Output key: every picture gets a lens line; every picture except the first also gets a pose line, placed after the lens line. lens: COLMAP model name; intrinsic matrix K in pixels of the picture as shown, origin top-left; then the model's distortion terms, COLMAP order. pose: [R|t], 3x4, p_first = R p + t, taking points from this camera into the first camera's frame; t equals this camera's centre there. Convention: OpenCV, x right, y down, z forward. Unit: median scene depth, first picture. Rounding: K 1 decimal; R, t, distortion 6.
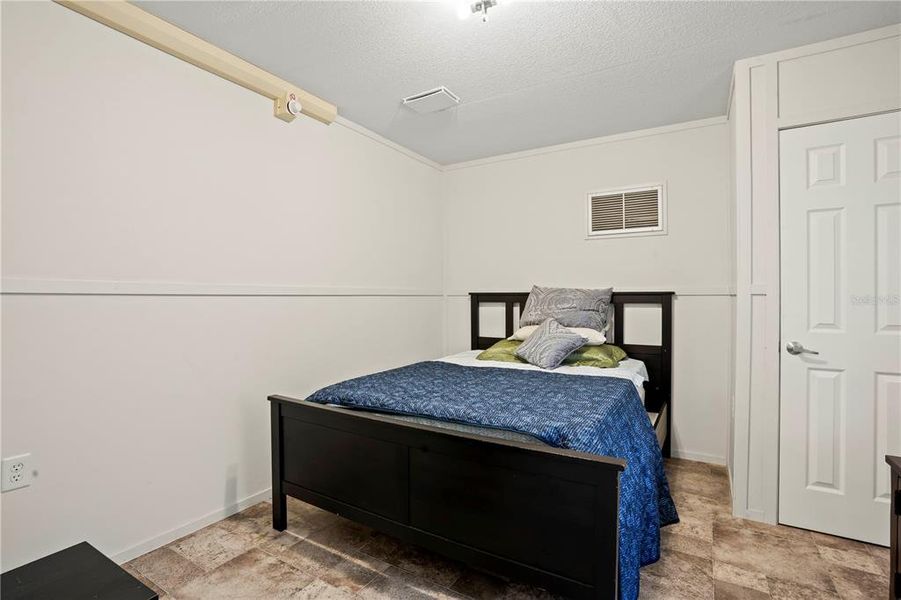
lens RADIAL K [[427.1, 0, 450.5], [0, 427.1, 300.0], [0, 0, 1]] dist [-0.040832, 0.013027]
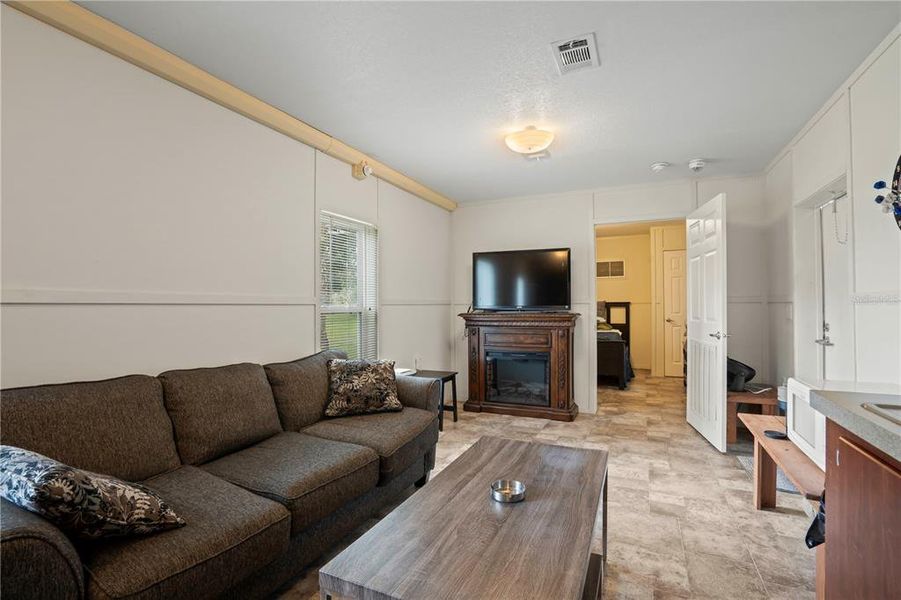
lens RADIAL K [[420.8, 0, 450.5], [0, 420.8, 300.0], [0, 0, 1]] dist [-0.062687, 0.018583]
pose [[0.993660, -0.004972, 0.112316, -0.244981], [0.006869, 0.999840, -0.016517, 0.000483], [-0.112216, 0.017184, 0.993535, -0.404887]]
